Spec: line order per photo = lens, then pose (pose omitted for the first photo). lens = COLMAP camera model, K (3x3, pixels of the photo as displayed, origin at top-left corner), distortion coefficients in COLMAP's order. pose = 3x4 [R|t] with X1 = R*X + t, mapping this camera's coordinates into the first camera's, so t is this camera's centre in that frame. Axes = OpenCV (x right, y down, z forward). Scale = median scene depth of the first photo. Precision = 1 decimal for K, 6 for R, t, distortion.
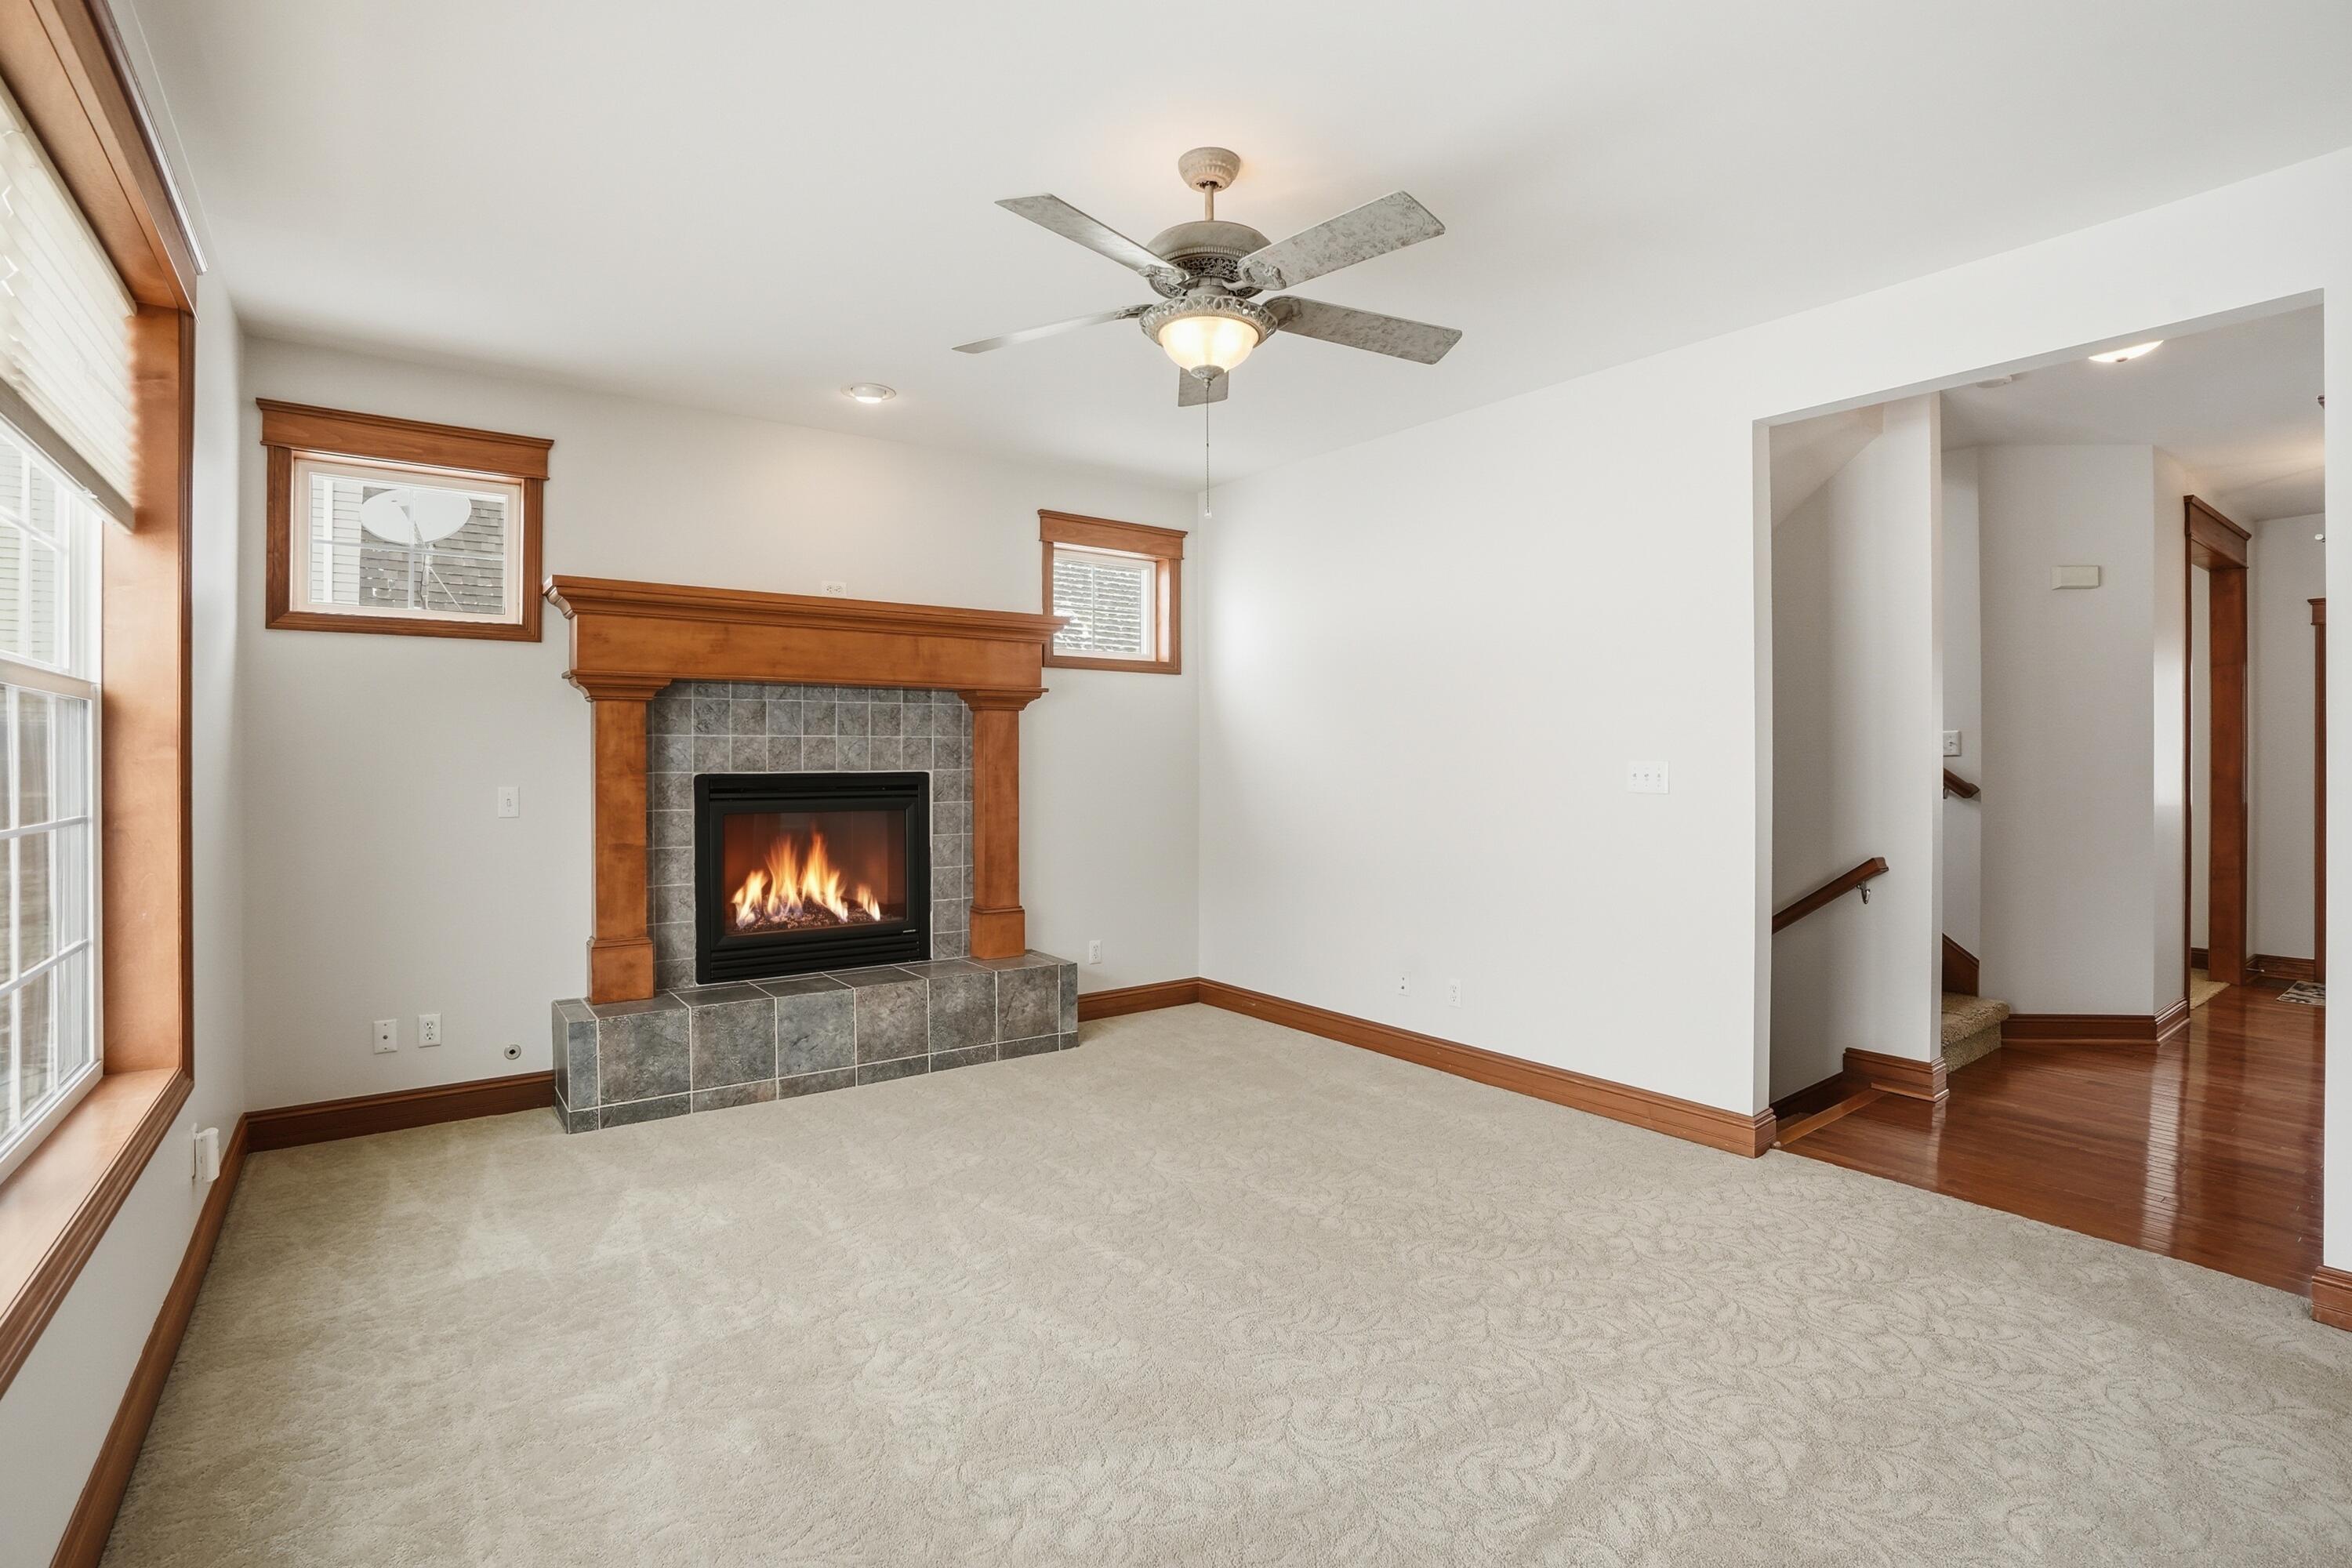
lens RADIAL K [[1099.9, 0, 1192.2], [0, 1099.9, 769.0], [0, 0, 1]] dist [-0.030300, 0.001111]
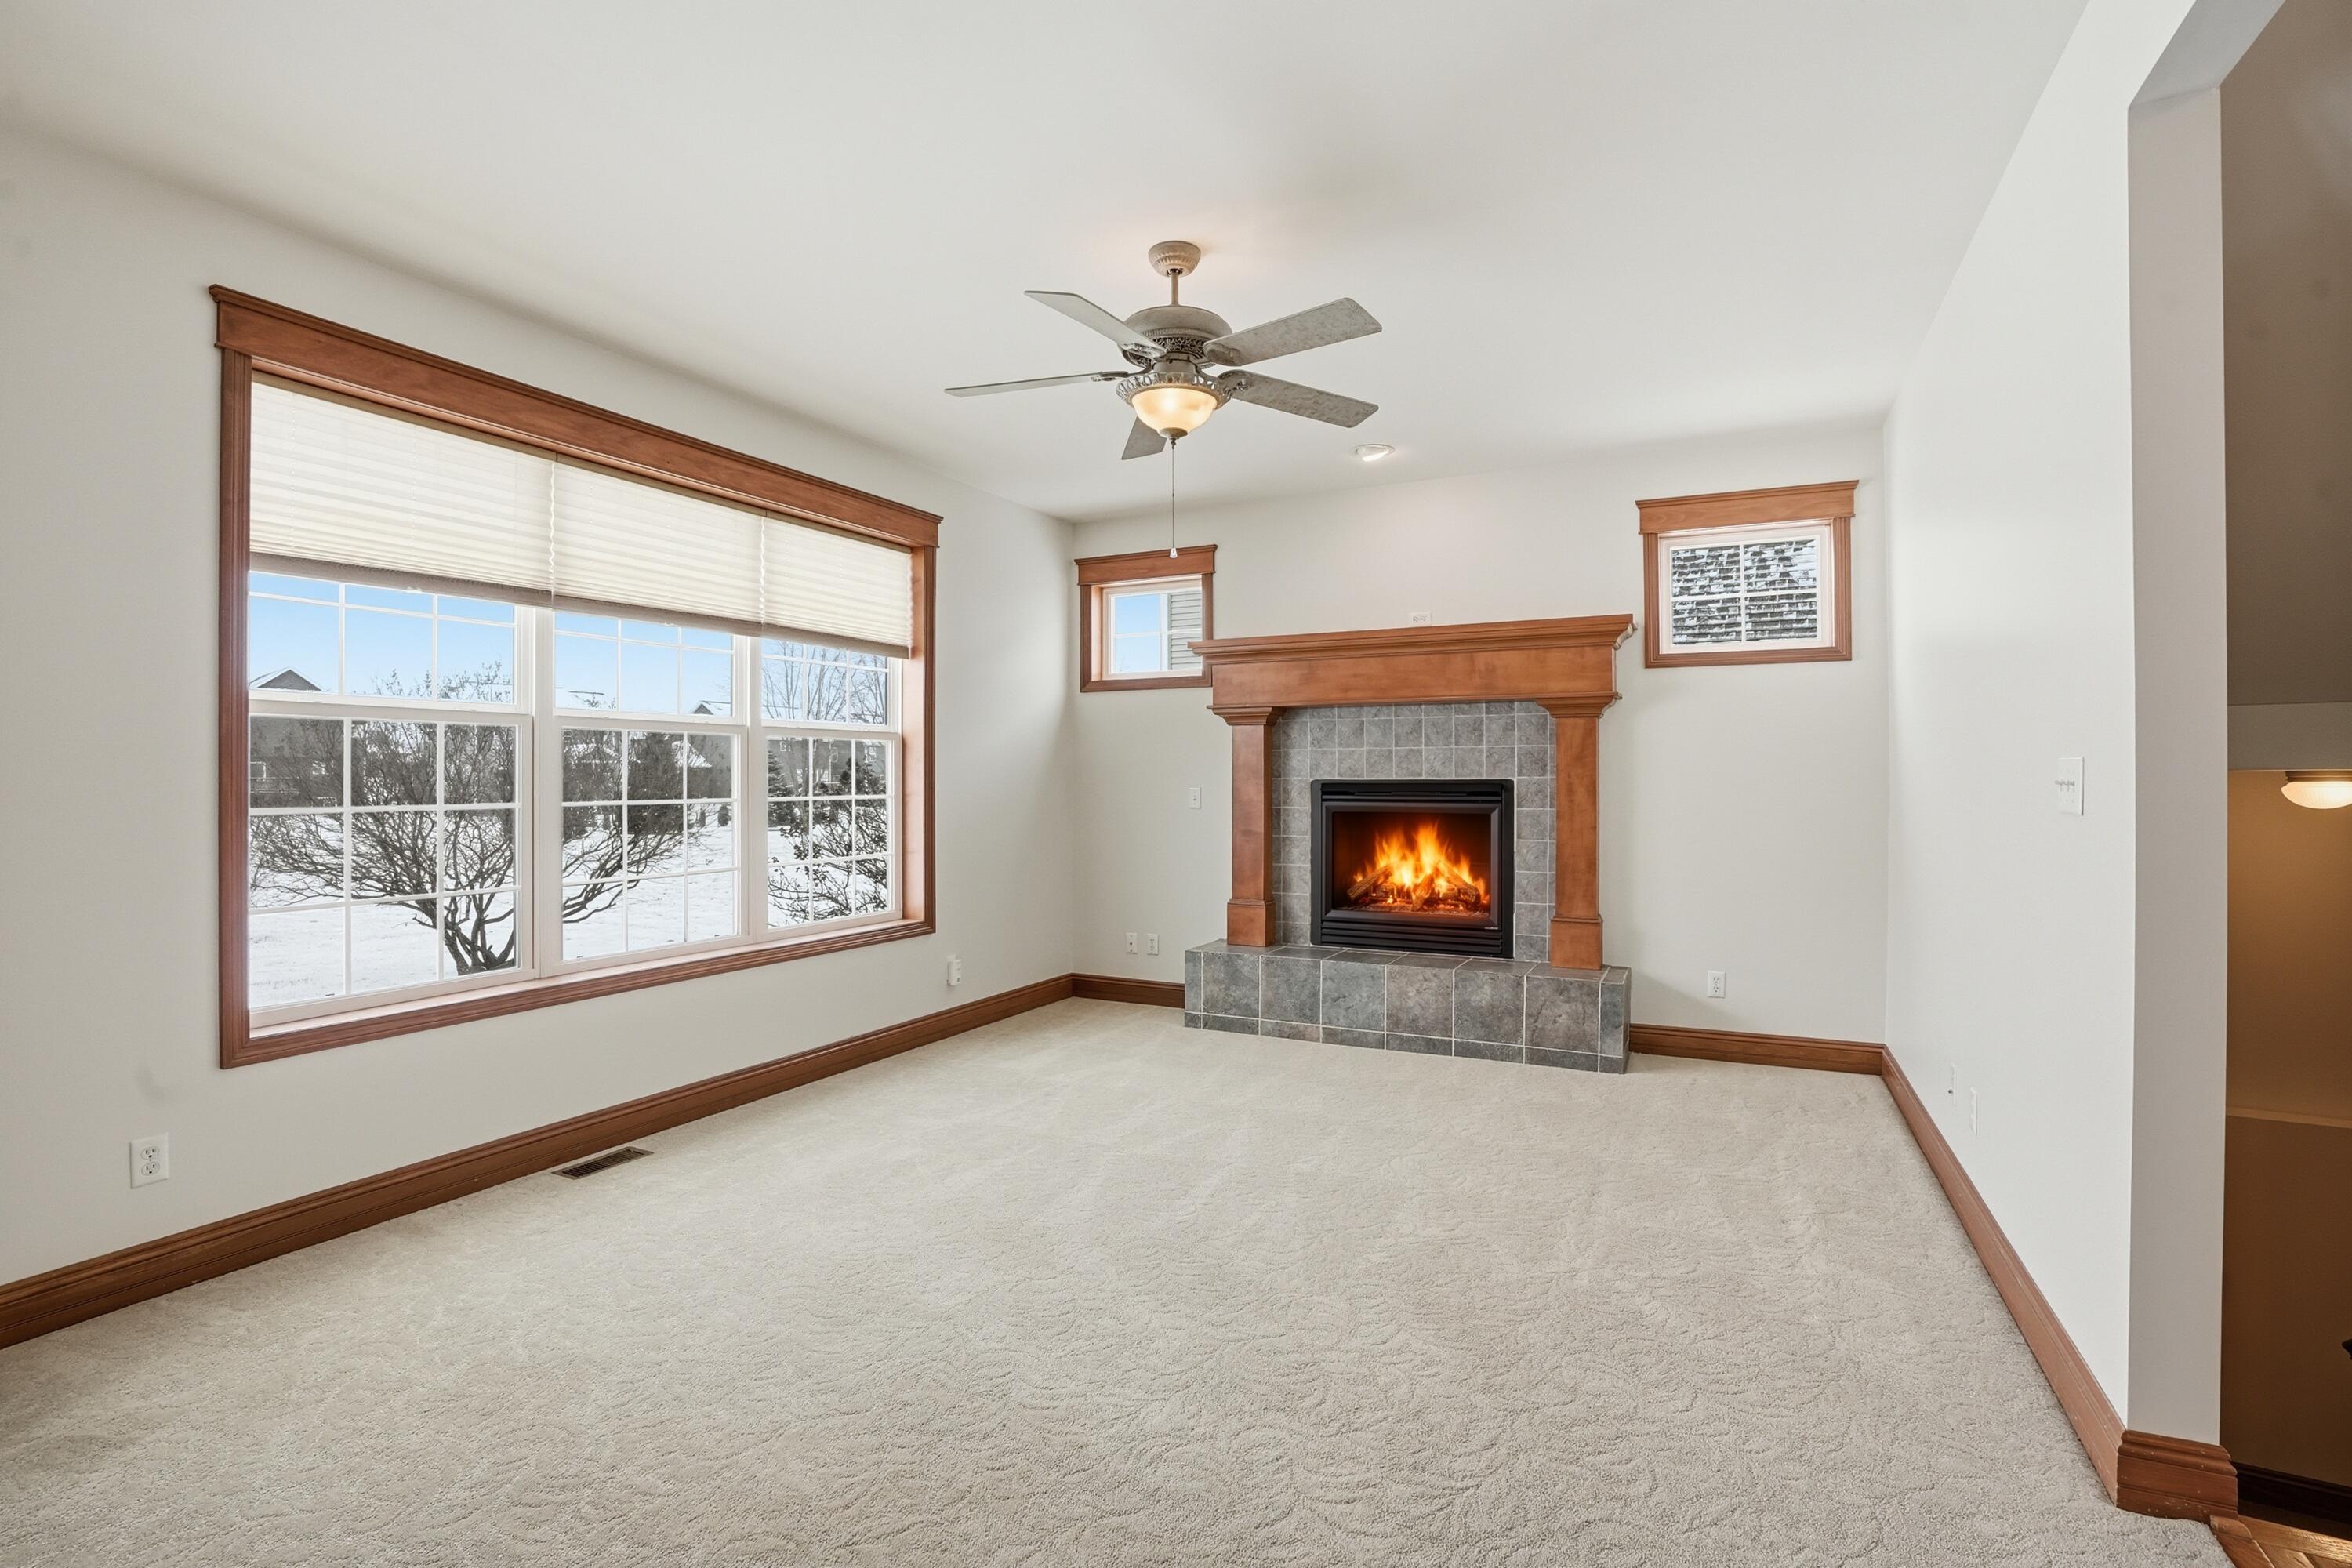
lens RADIAL K [[1099.9, 0, 1193.7], [0, 1099.9, 778.6], [0, 0, 1]] dist [-0.030300, 0.001111]
pose [[0.471455, 0.001617, -0.881889, 0.593854], [-0.006783, 0.999975, -0.001793, 0.006543], [0.881864, 0.006827, 0.471454, 0.261867]]
